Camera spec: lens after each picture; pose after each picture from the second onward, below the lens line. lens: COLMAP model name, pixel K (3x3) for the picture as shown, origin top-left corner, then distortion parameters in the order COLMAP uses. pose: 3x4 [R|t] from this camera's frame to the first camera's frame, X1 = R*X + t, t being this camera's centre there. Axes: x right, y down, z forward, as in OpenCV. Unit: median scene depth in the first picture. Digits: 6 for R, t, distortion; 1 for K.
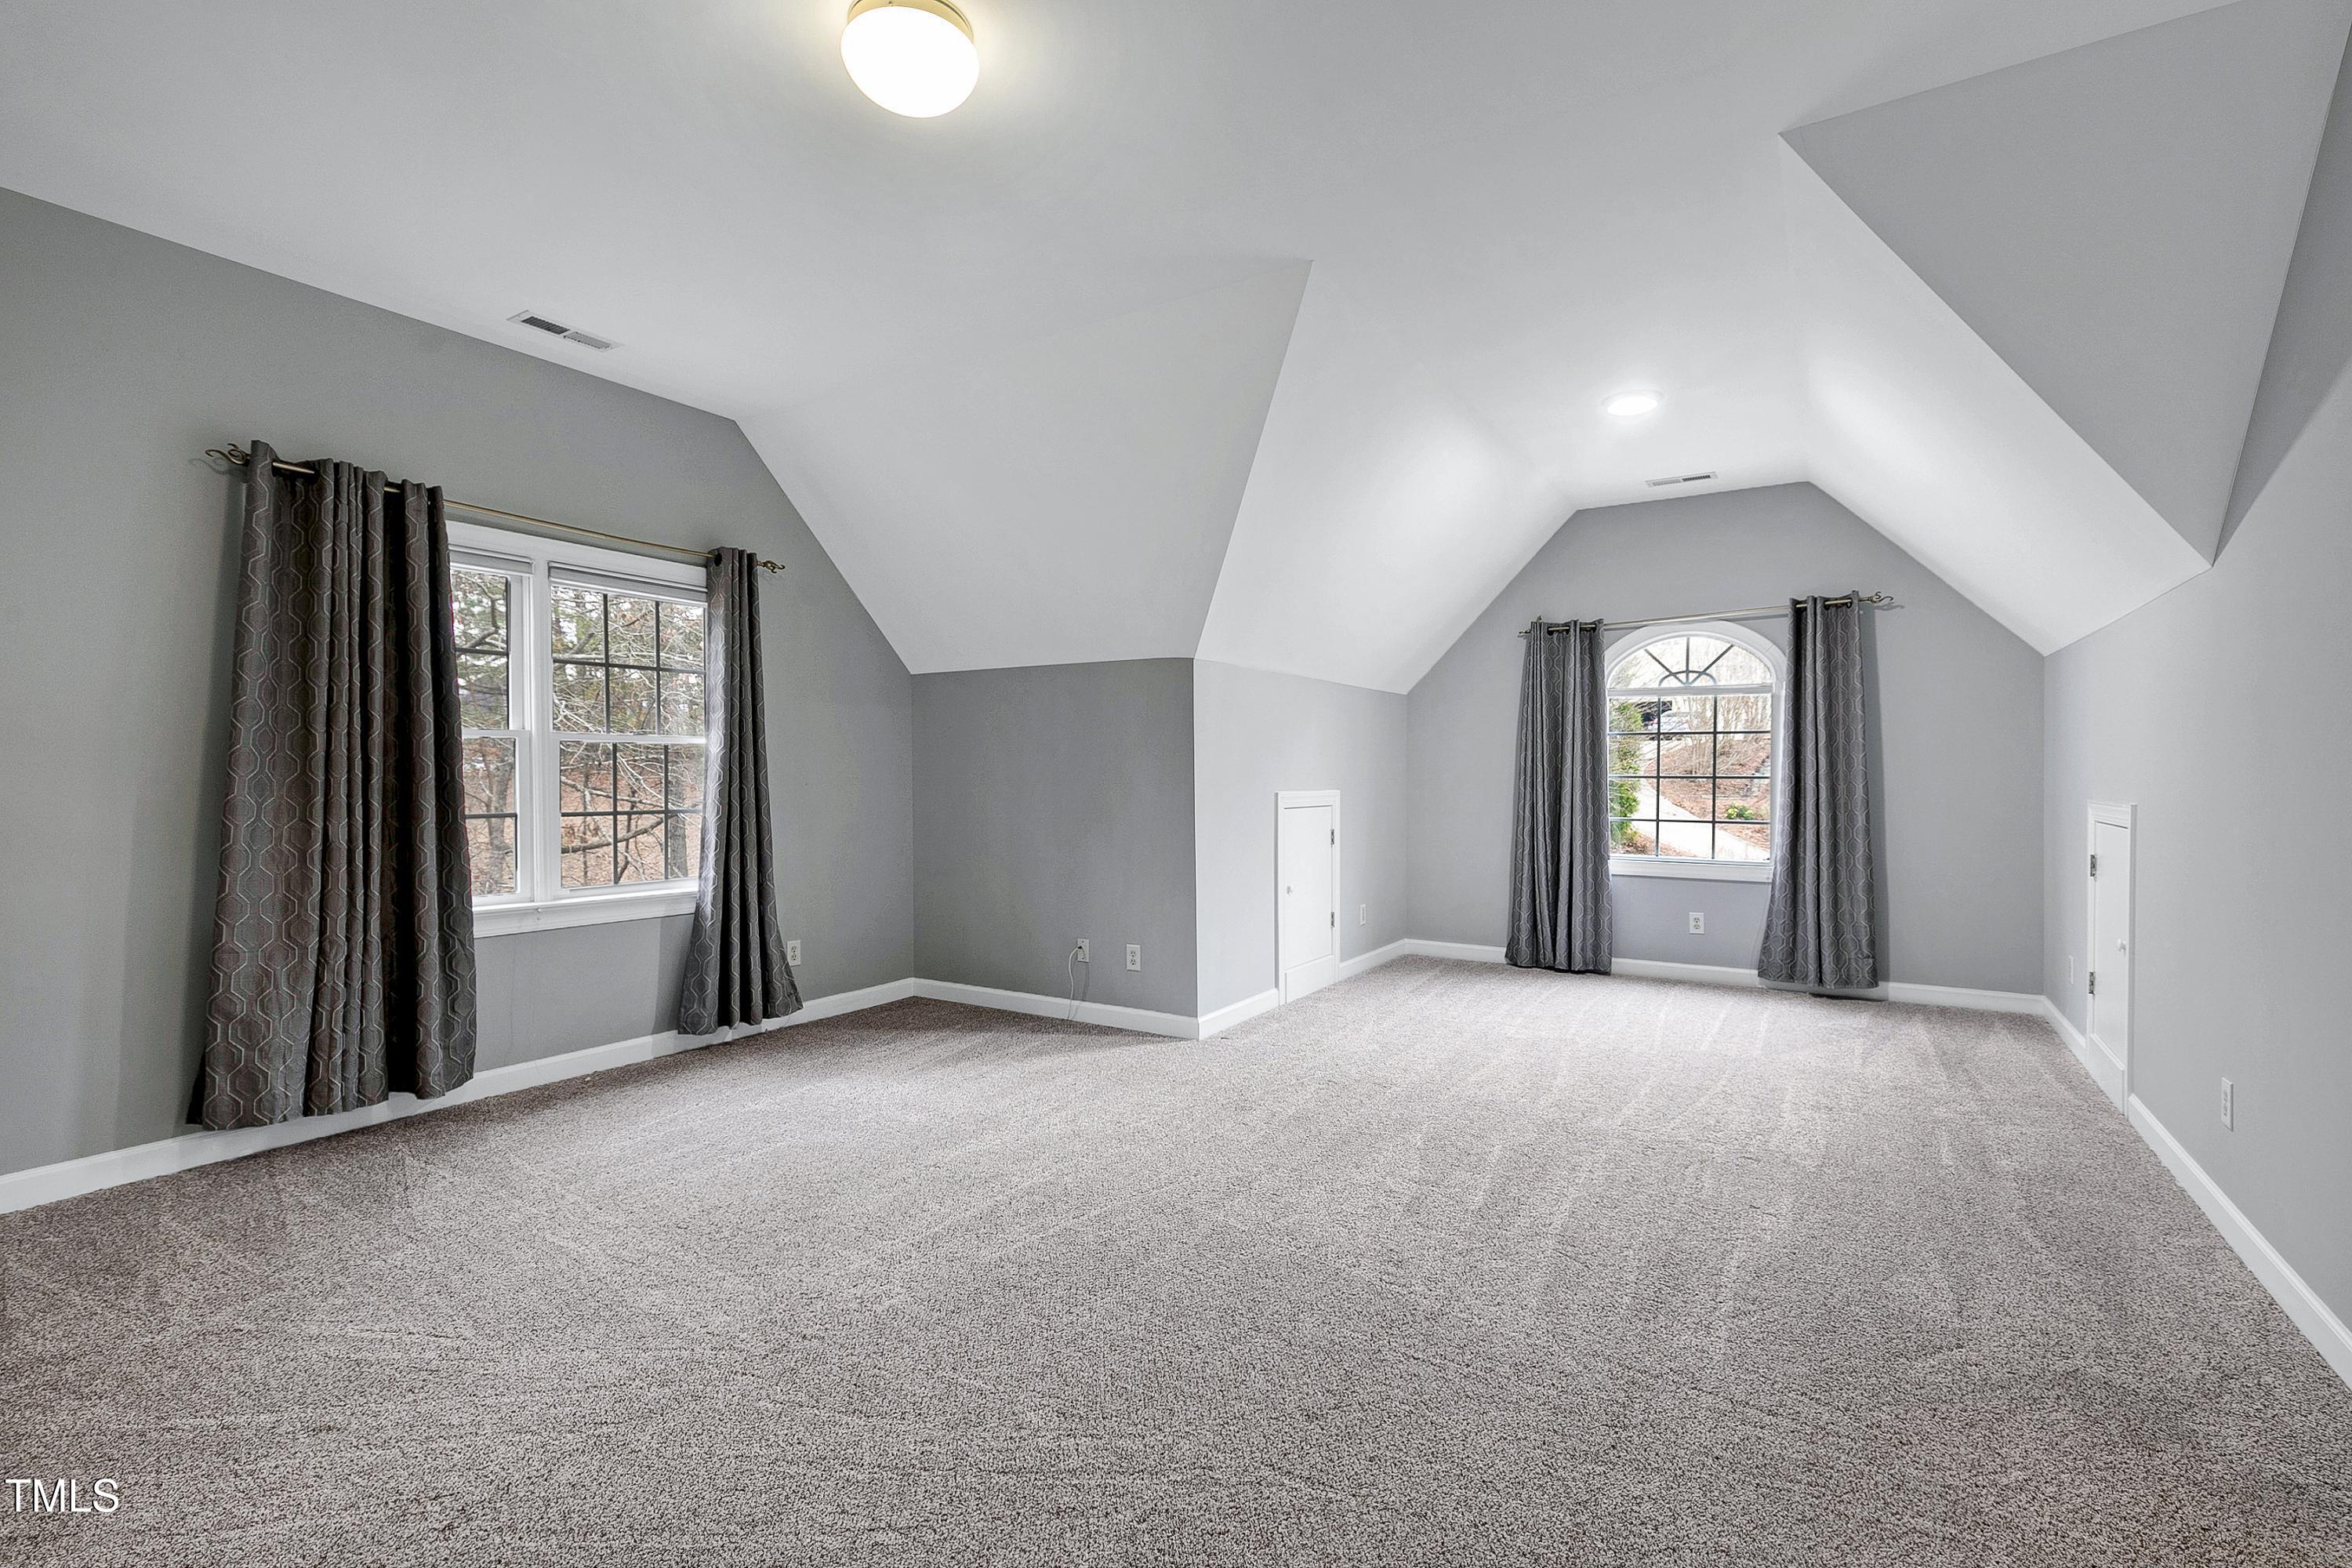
lens RADIAL K [[1055.2, 0, 1179.3], [0, 1055.2, 769.9], [0, 0, 1]] dist [0.001118, -0.000239]
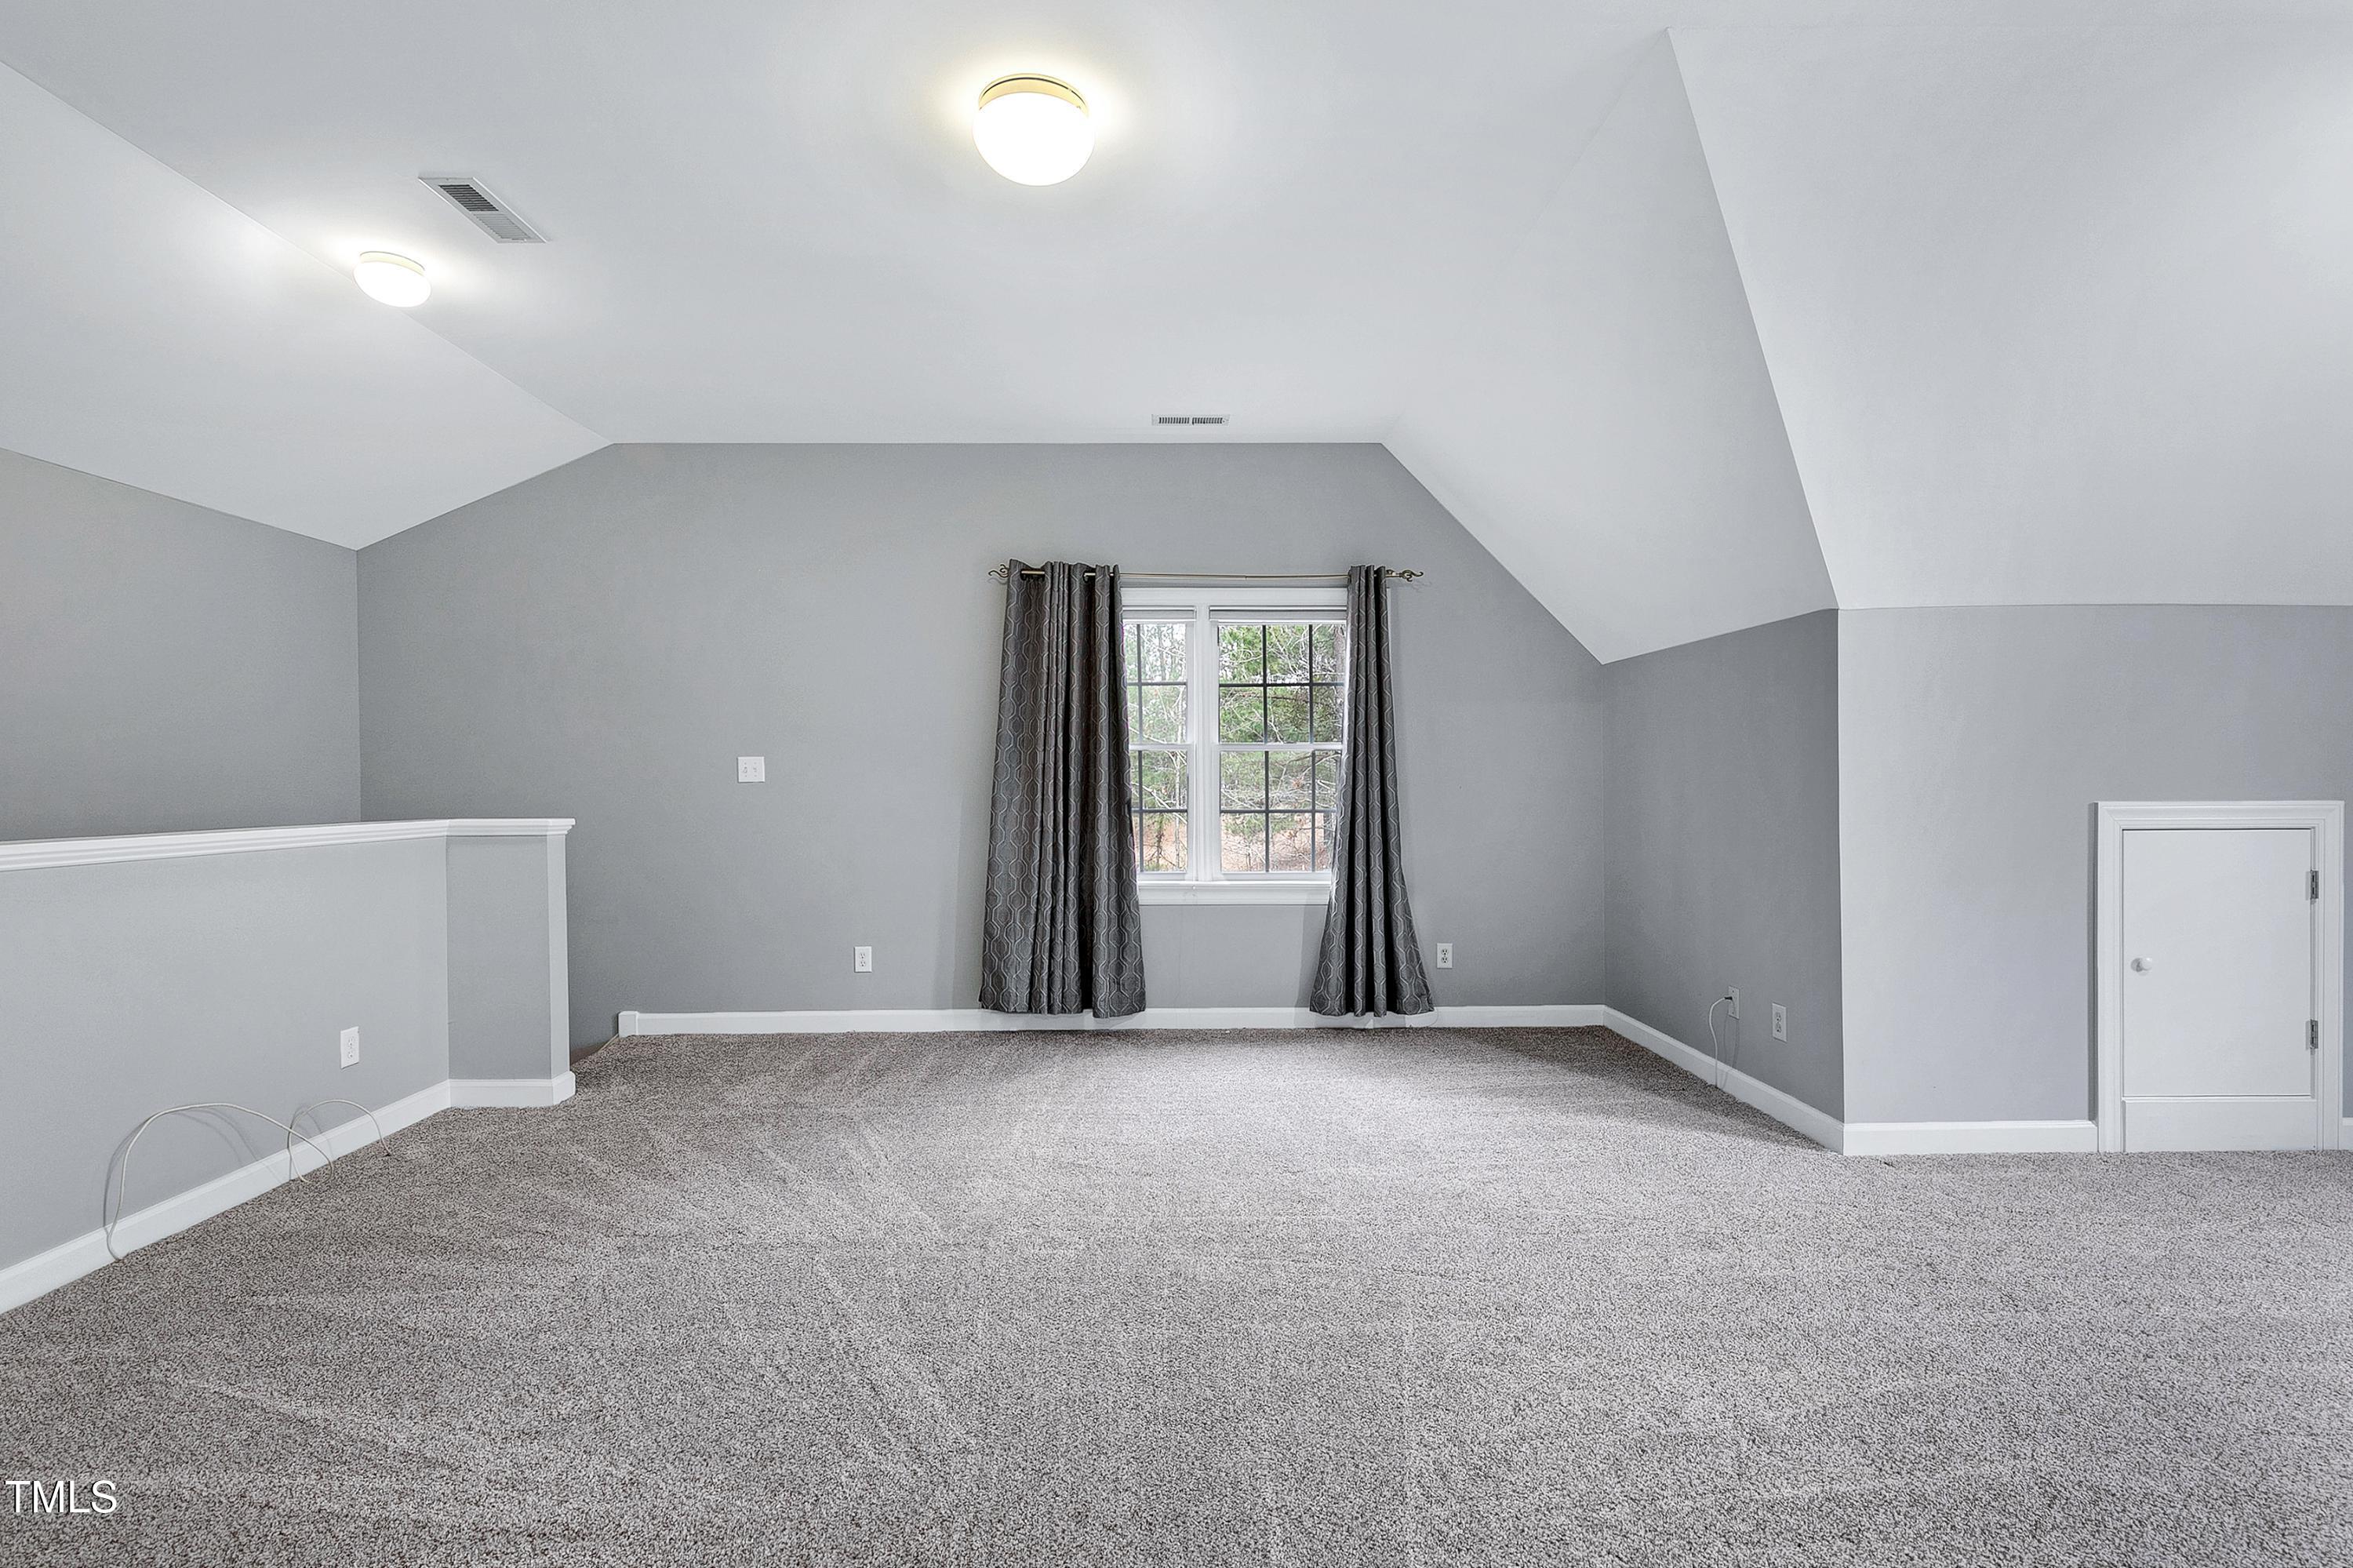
lens RADIAL K [[1082.1, 0, 1178.1], [0, 1082.1, 776.4], [0, 0, 1]] dist [0.004127, 0.000004]
pose [[0.548863, -0.005427, -0.835895, 0.471329], [0.009137, 0.999958, -0.000492, 0.001655], [0.835862, -0.007368, 0.548890, 0.297222]]
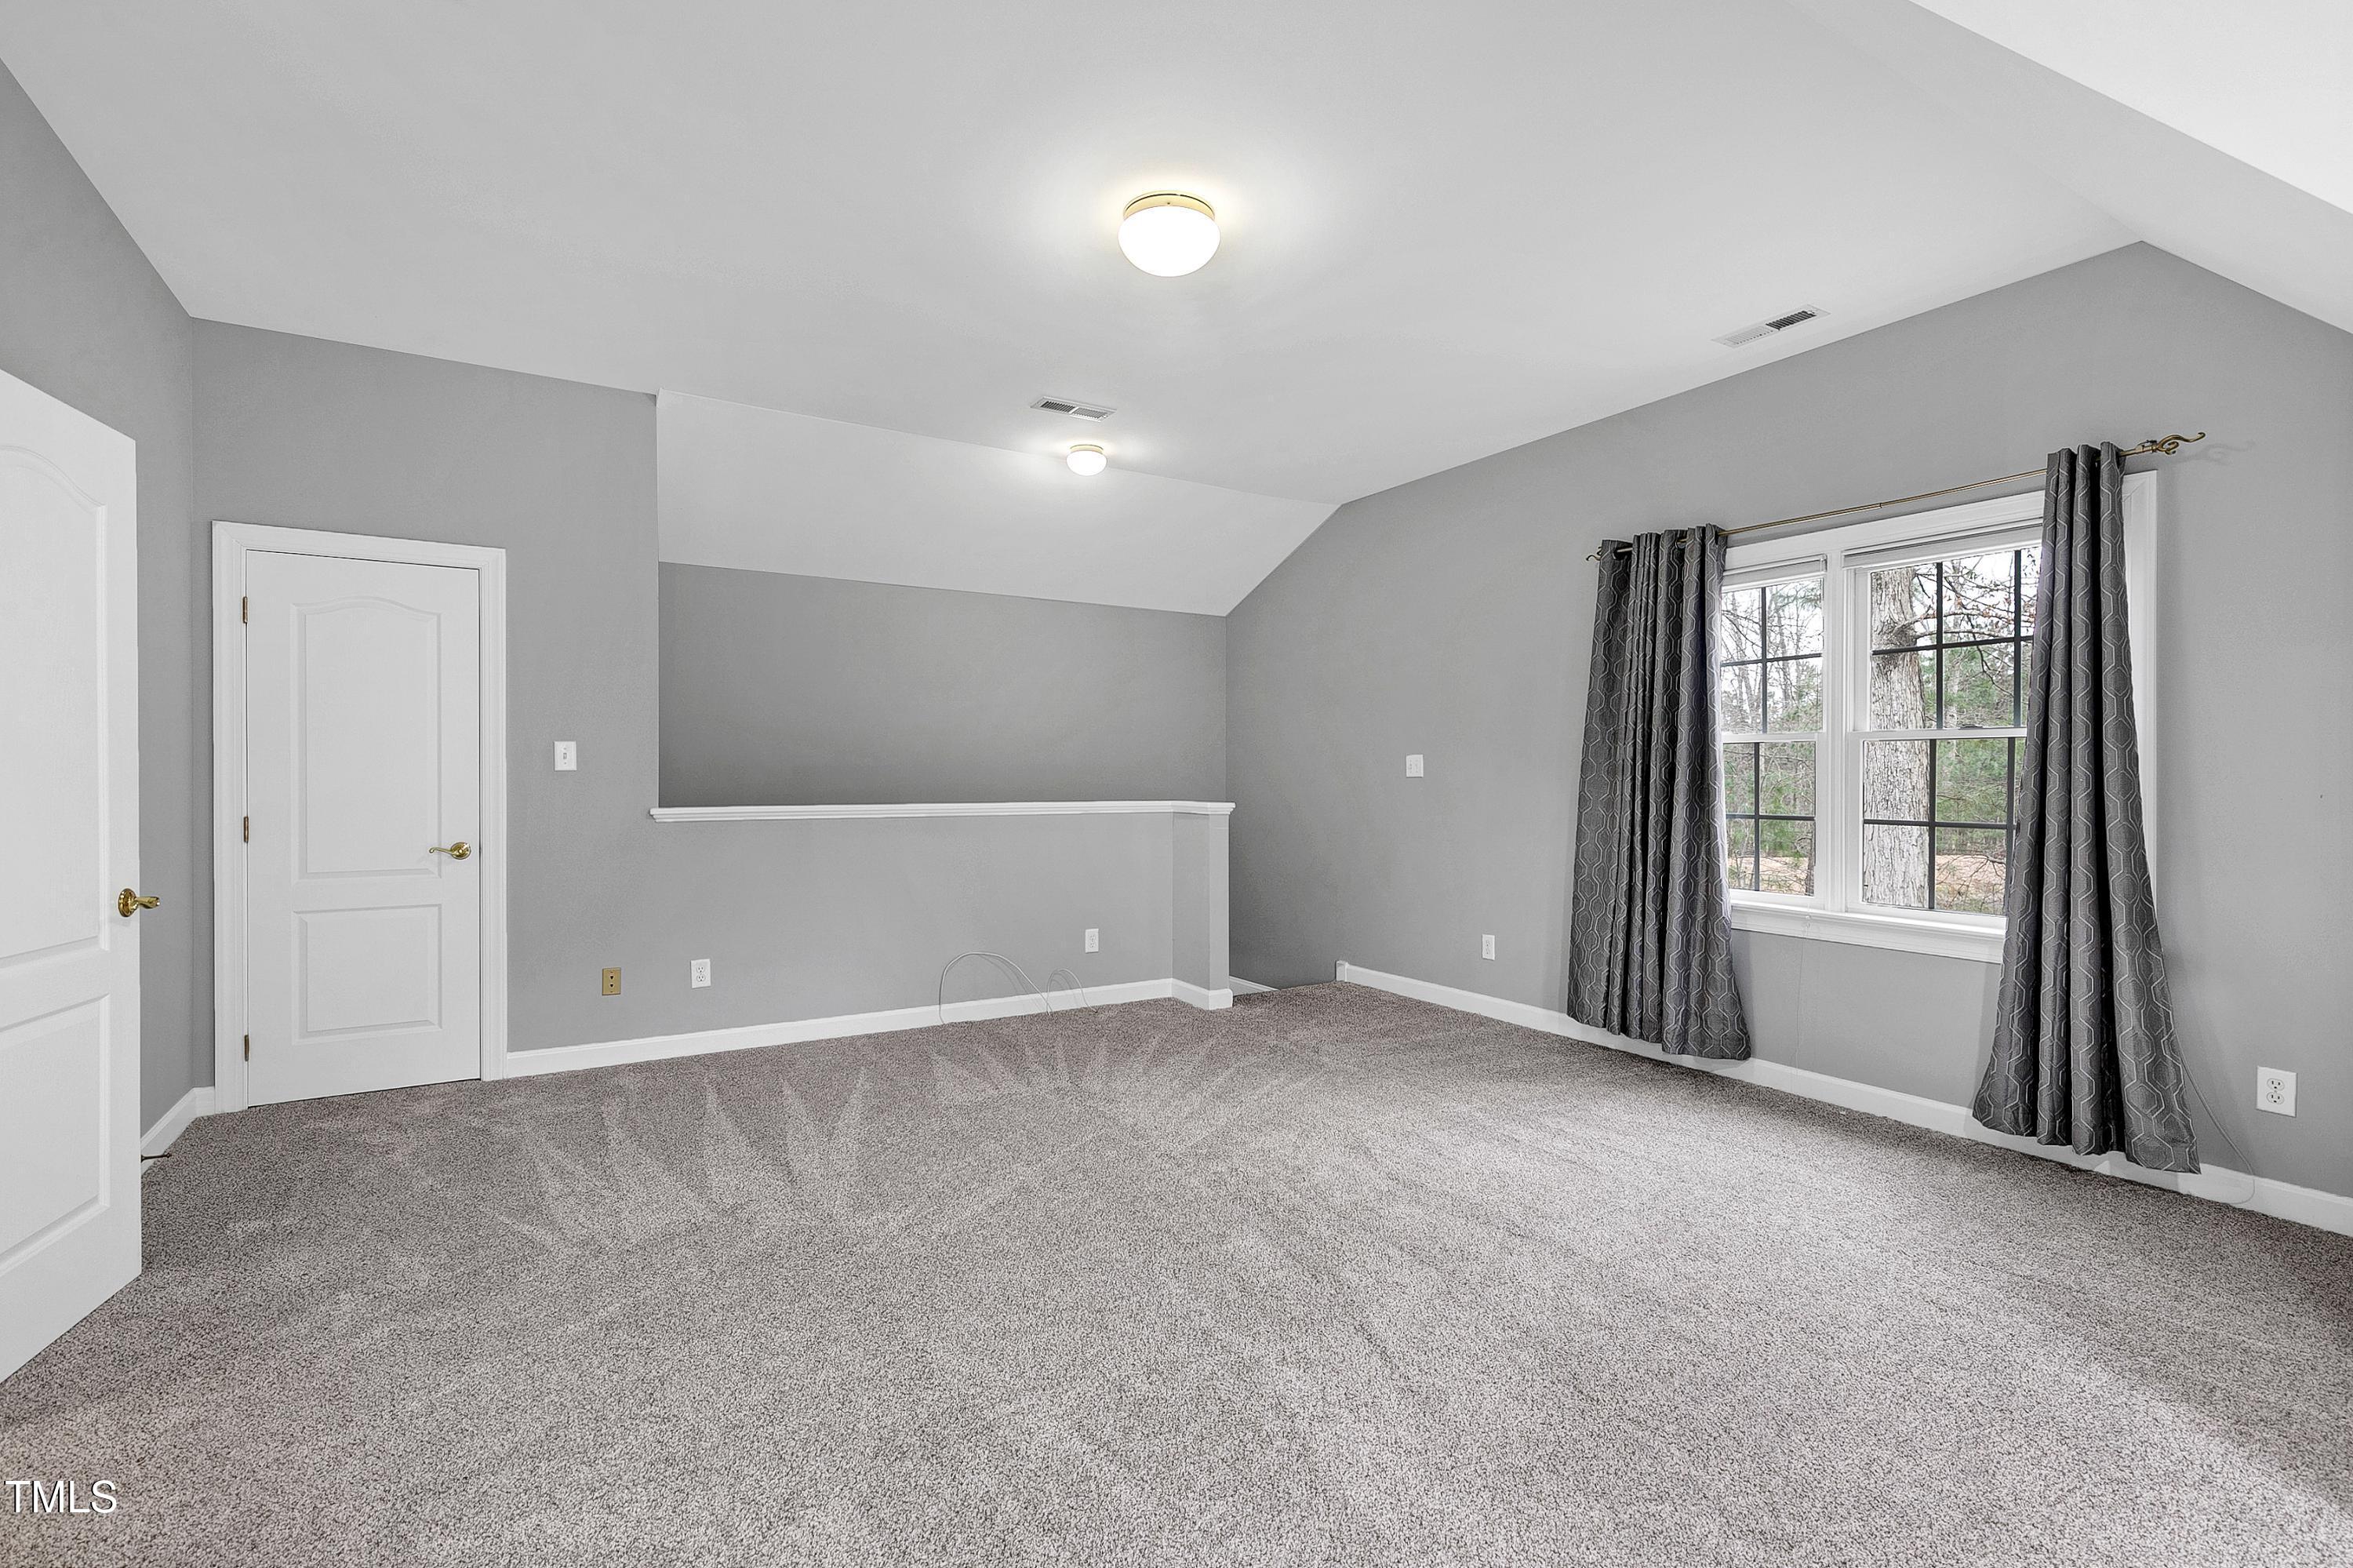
lens RADIAL K [[1075.9, 0, 1163.8], [0, 1075.9, 757.6], [0, 0, 1]] dist [0.002536, 0.000242]
pose [[-0.454911, -0.016661, -0.890381, 0.570875], [0.000991, 0.999815, -0.019215, 0.004825], [0.890536, -0.009623, -0.454811, 0.965435]]
